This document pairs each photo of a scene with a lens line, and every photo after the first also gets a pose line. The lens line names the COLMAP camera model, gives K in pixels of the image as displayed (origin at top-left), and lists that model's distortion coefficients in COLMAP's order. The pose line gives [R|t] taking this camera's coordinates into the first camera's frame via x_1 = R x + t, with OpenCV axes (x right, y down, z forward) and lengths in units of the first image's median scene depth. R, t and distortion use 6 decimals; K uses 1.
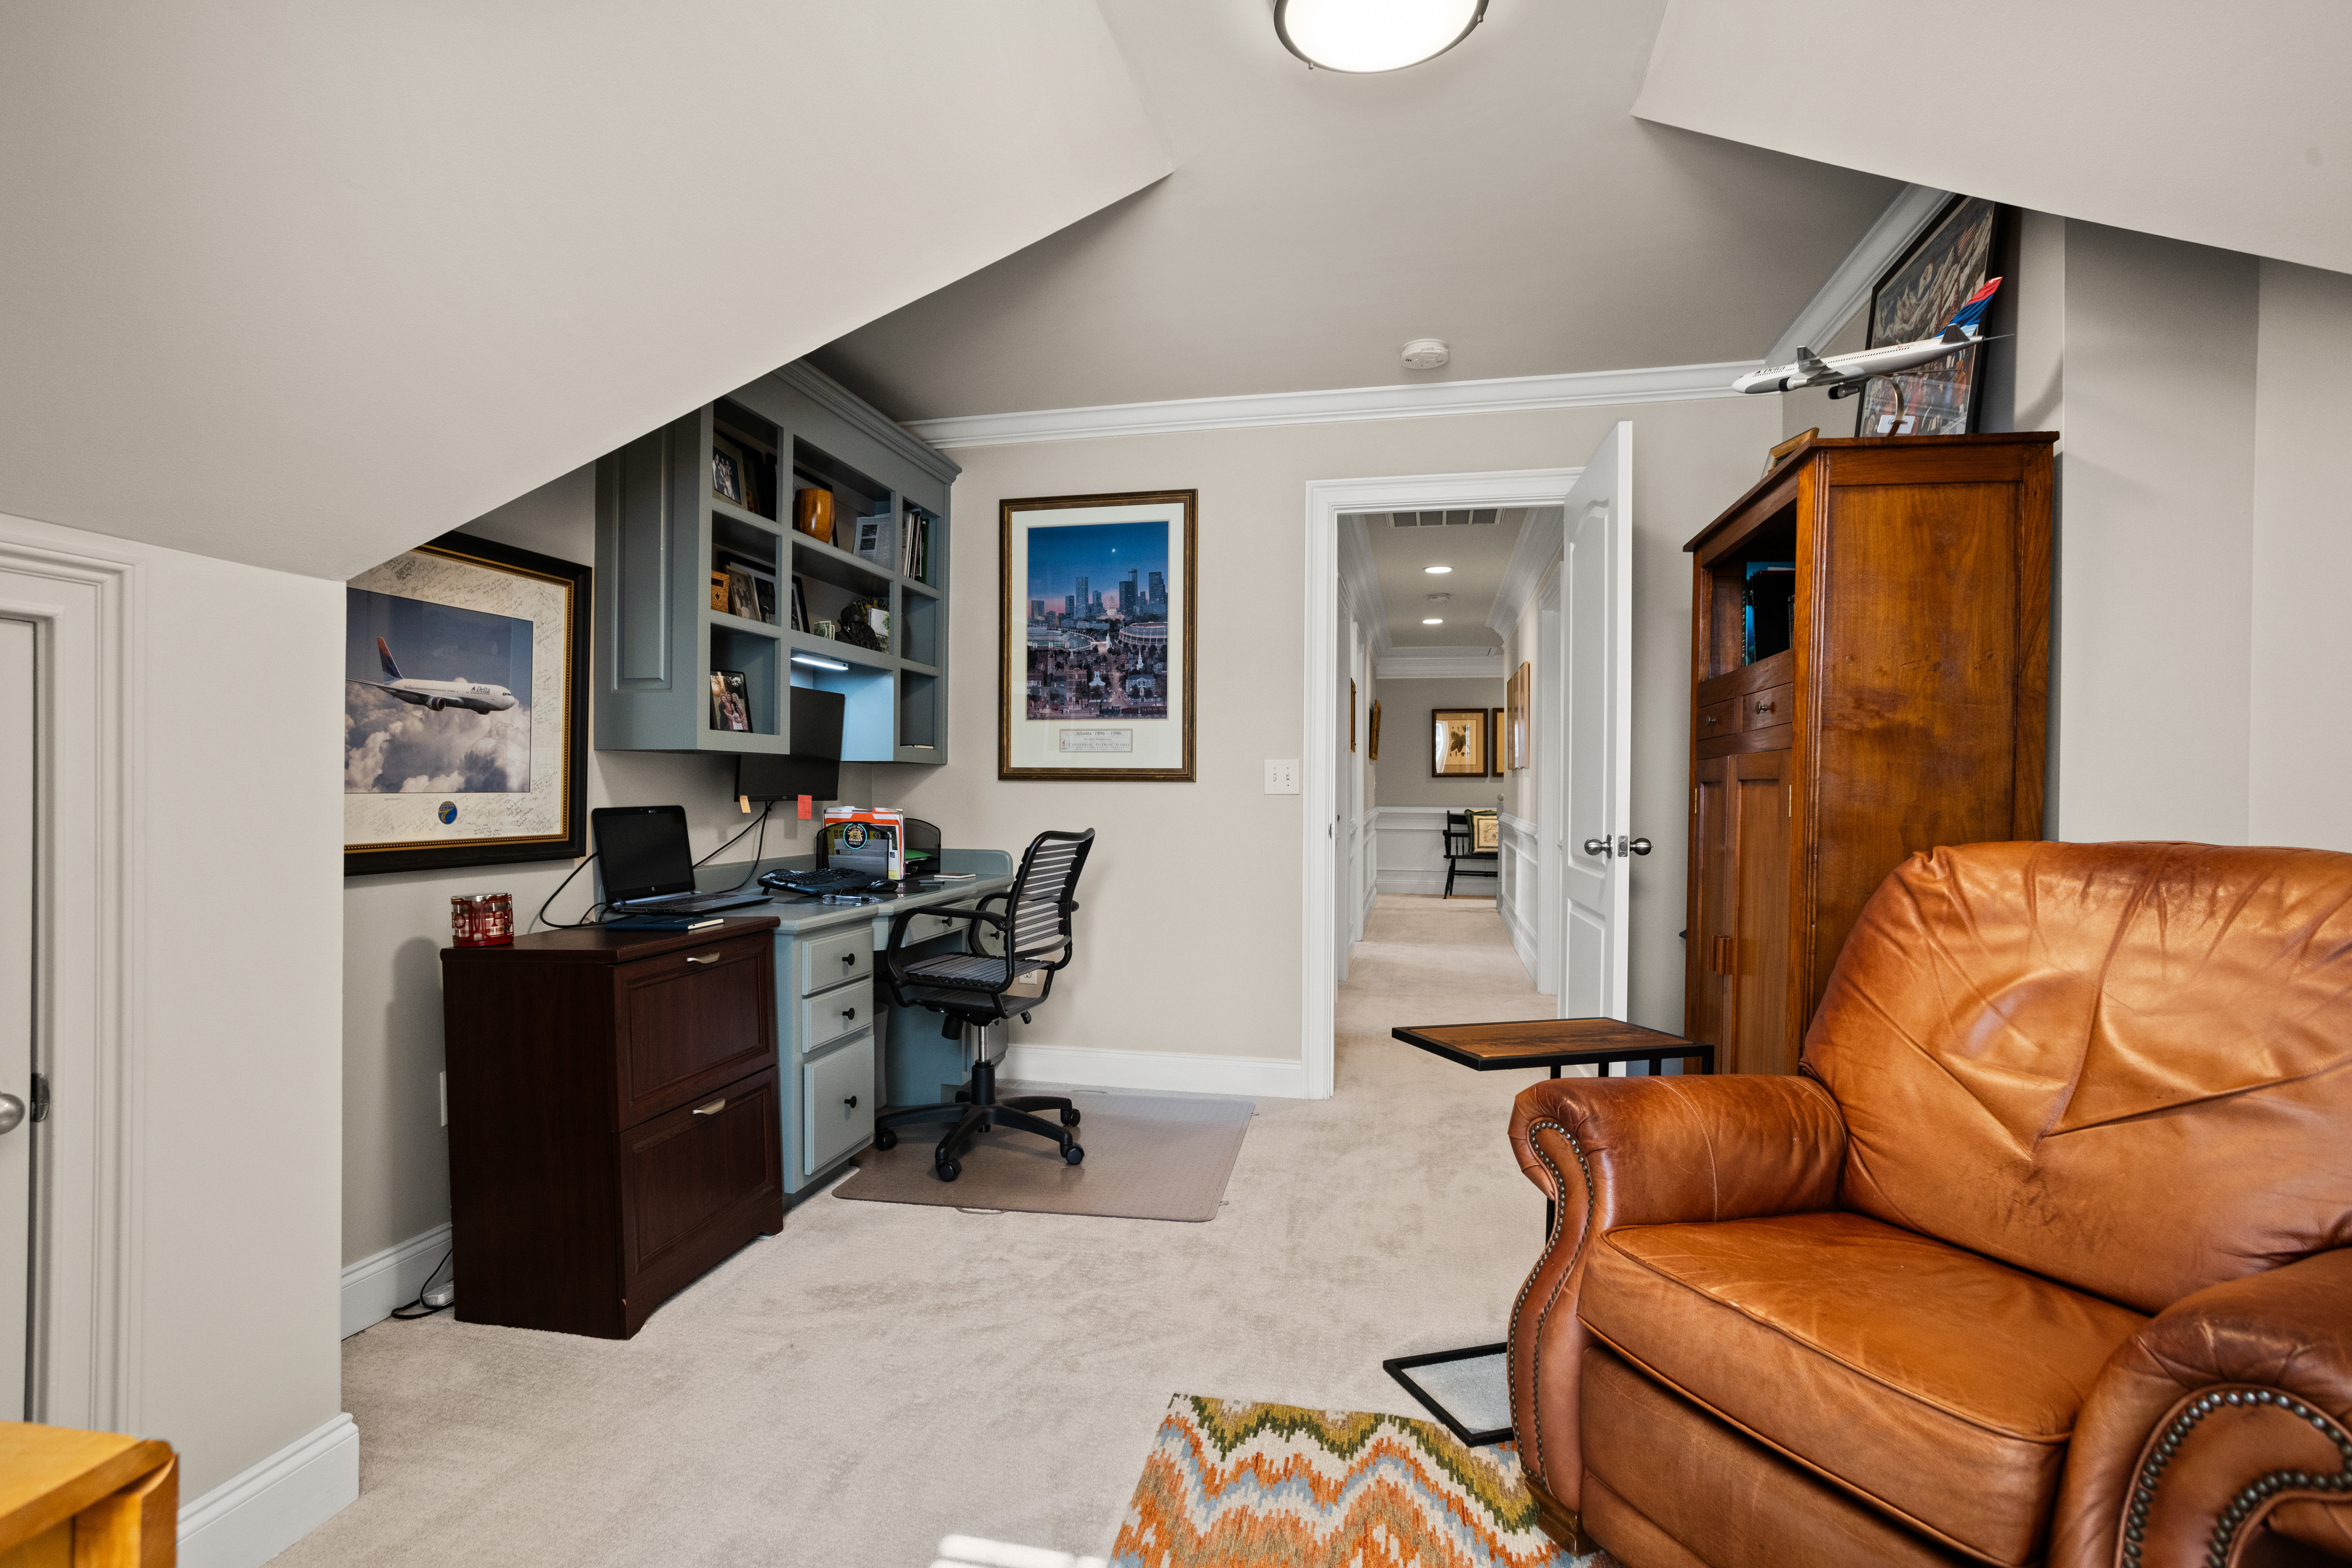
lens RADIAL K [[1171.5, 0, 1171.2], [0, 1171.5, 788.6], [0, 0, 1]] dist [-0.000511, -0.000026]
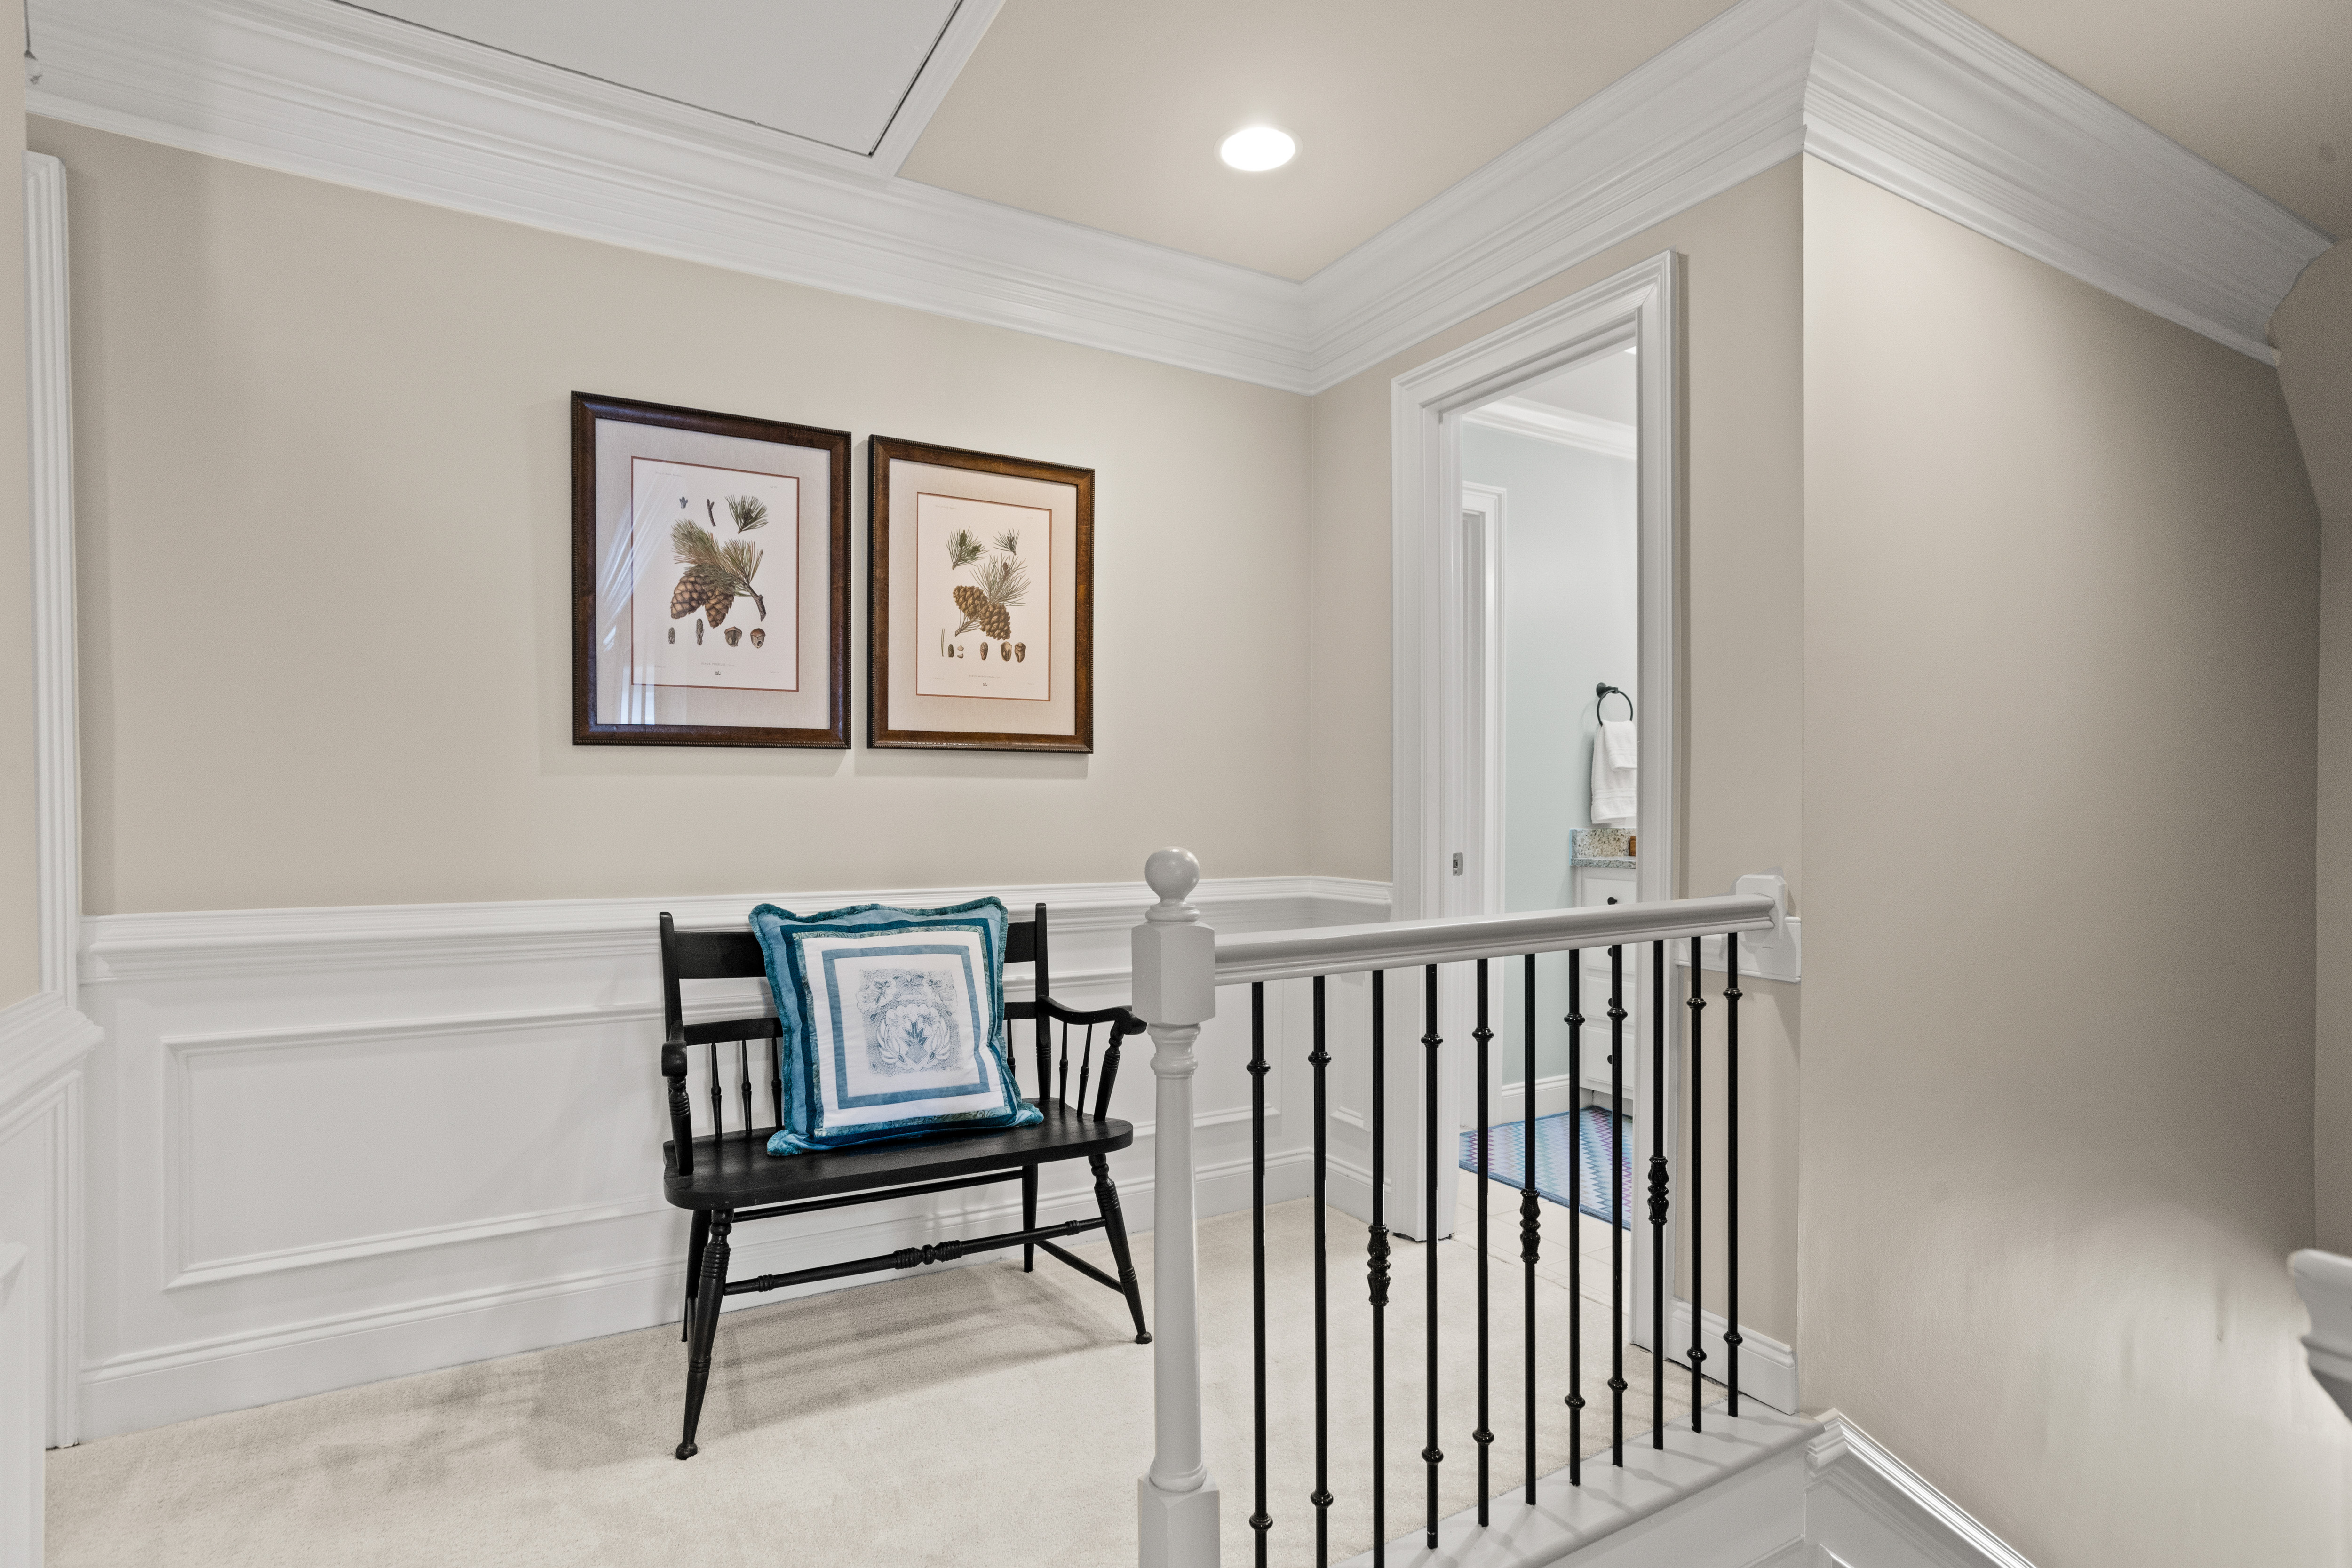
lens RADIAL K [[1171.5, 0, 1170.3], [0, 1171.5, 781.2], [0, 0, 1]] dist [-0.000511, -0.000026]
pose [[0.755970, -0.008107, 0.654556, 0.171295], [0.004762, 0.999965, 0.006885, -0.005017], [-0.654589, -0.002088, 0.755982, 0.794555]]
